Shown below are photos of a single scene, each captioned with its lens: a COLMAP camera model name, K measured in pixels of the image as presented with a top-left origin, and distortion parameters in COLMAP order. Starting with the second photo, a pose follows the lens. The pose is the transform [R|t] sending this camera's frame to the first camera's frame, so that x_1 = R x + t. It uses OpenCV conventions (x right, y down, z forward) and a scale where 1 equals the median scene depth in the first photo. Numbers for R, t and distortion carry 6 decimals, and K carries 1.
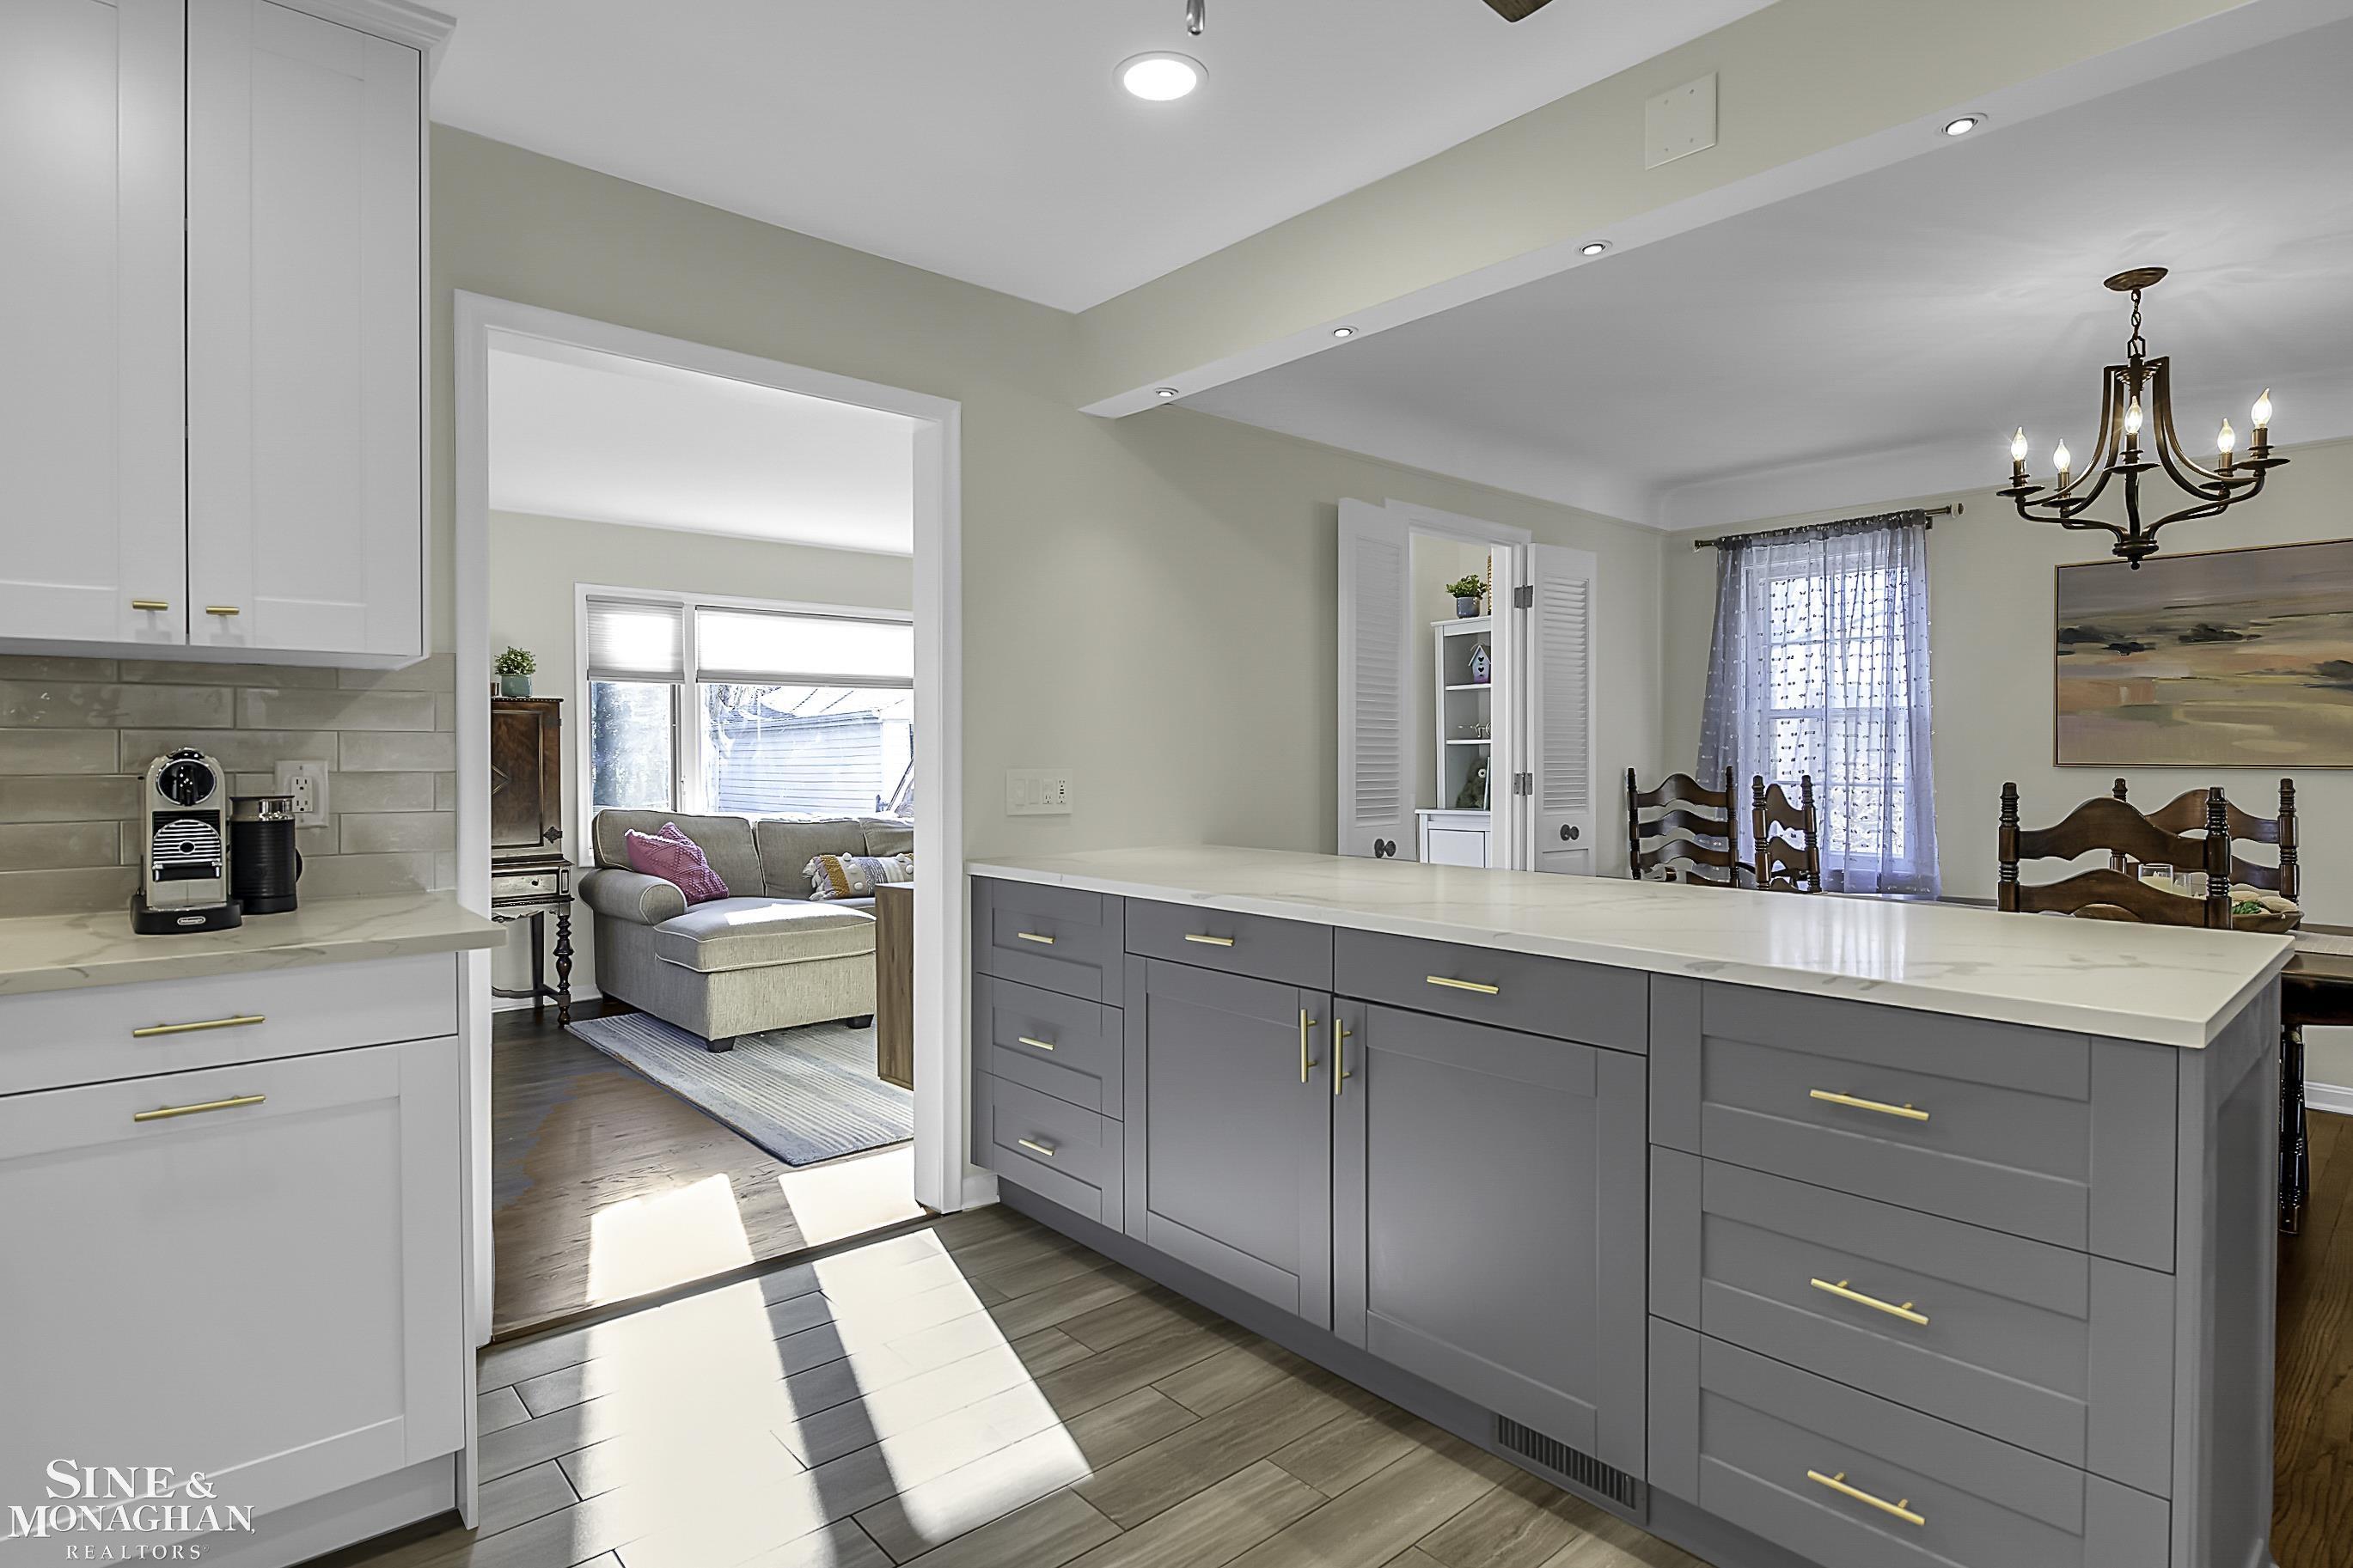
lens RADIAL K [[1219.3, 0, 1175.4], [0, 1219.3, 770.0], [0, 0, 1]] dist [-0.004433, -0.002302]
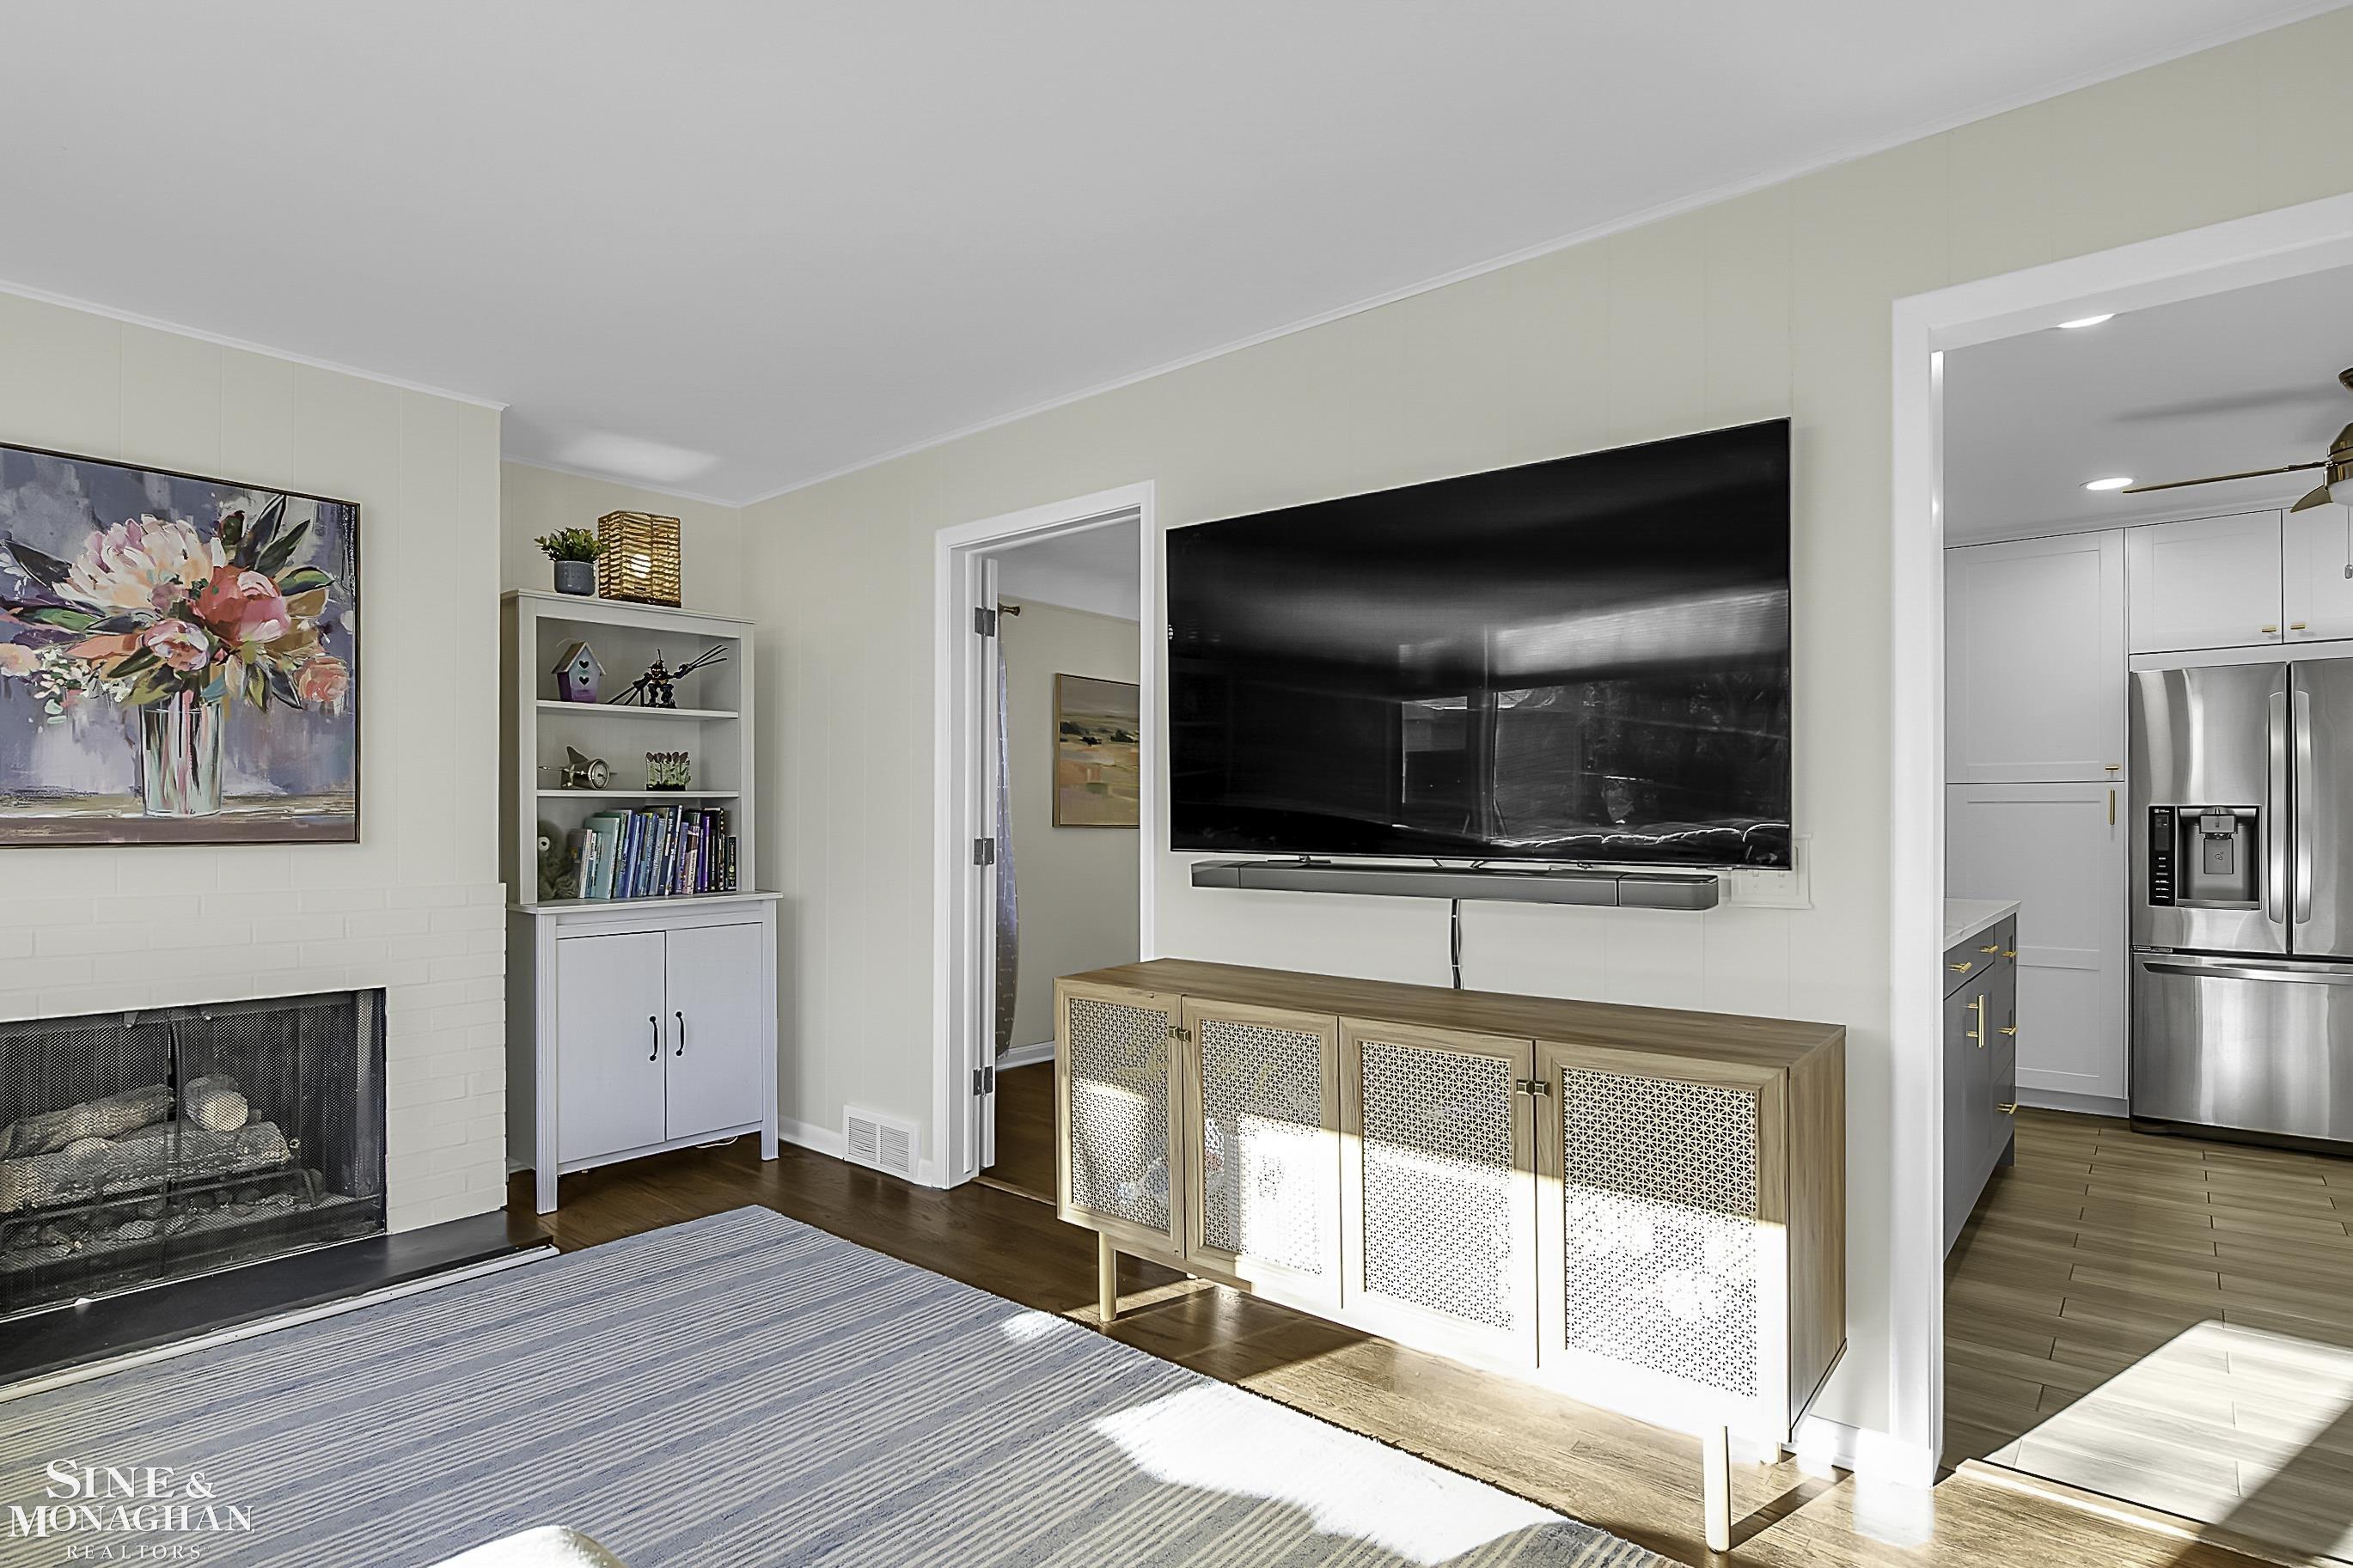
lens RADIAL K [[1212.6, 0, 1176.5], [0, 1212.6, 784.0], [0, 0, 1]] dist [-0.008271, -0.001143]
pose [[-0.170787, 0.030759, 0.984828, -0.599071], [0.009252, 0.999519, -0.029614, -0.009577], [-0.985265, 0.004054, -0.170989, 1.141792]]
